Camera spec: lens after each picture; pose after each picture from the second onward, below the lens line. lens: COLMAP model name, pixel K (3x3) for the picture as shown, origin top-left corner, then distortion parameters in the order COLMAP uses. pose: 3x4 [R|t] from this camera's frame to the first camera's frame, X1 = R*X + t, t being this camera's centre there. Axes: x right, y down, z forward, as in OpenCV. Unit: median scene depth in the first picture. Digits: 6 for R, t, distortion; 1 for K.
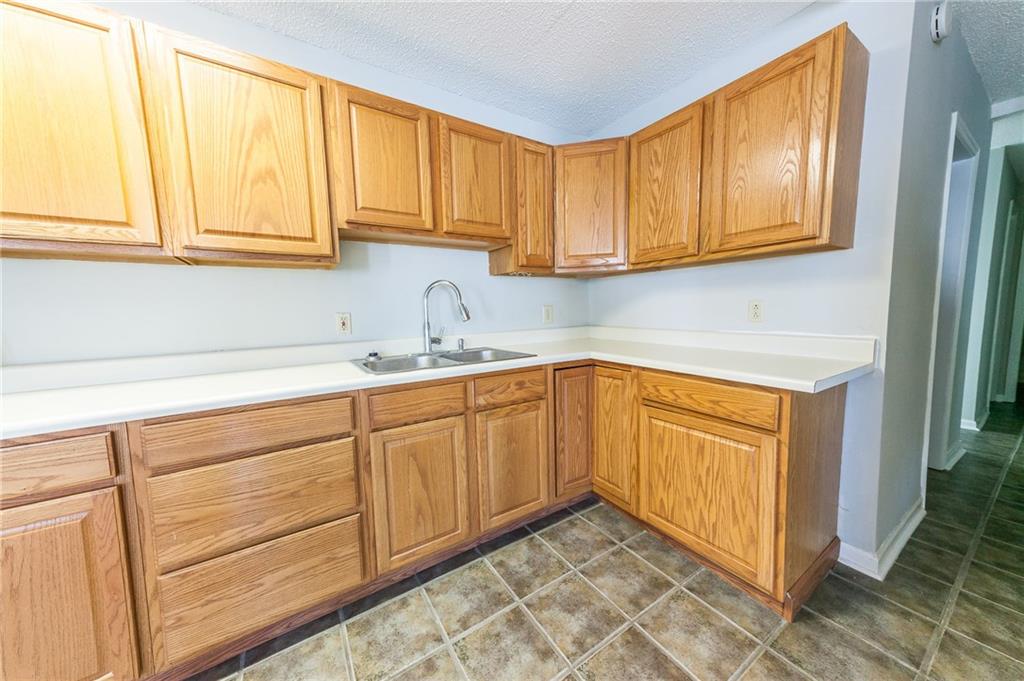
lens RADIAL K [[350.2, 0, 508.8], [0, 350.2, 342.3], [0, 0, 1]] dist [0.004830, 0.003150]
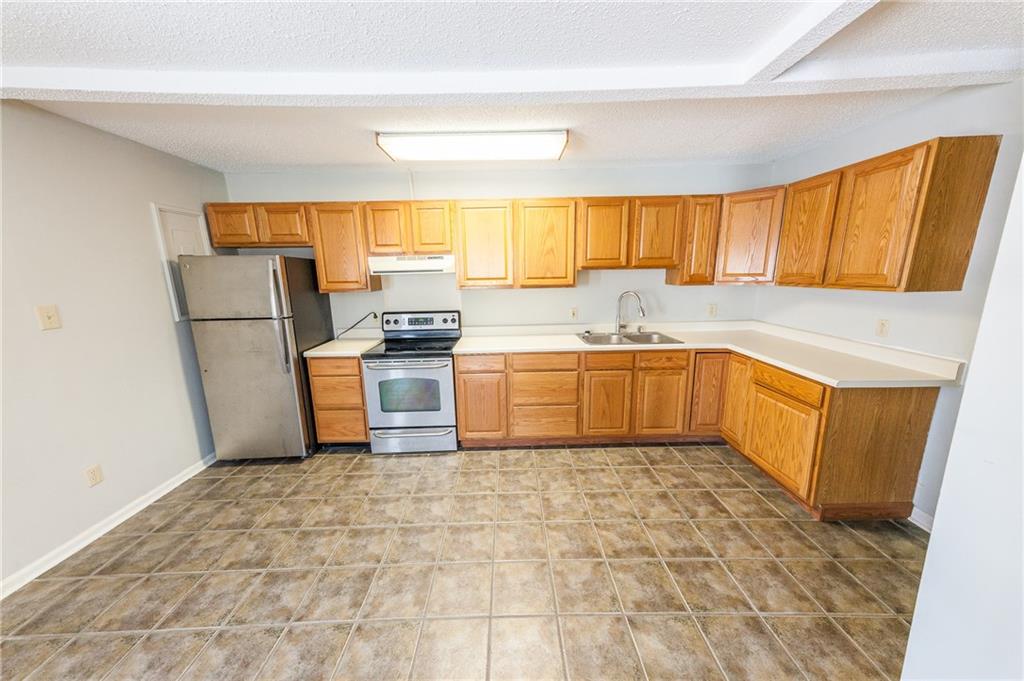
lens RADIAL K [[350.2, 0, 508.8], [0, 350.2, 342.3], [0, 0, 1]] dist [0.004830, 0.003150]
pose [[0.847111, 0.115422, -0.518730, 0.252726], [-0.054220, 0.989806, 0.131697, -0.145167], [0.528642, -0.083437, 0.844734, -0.869518]]
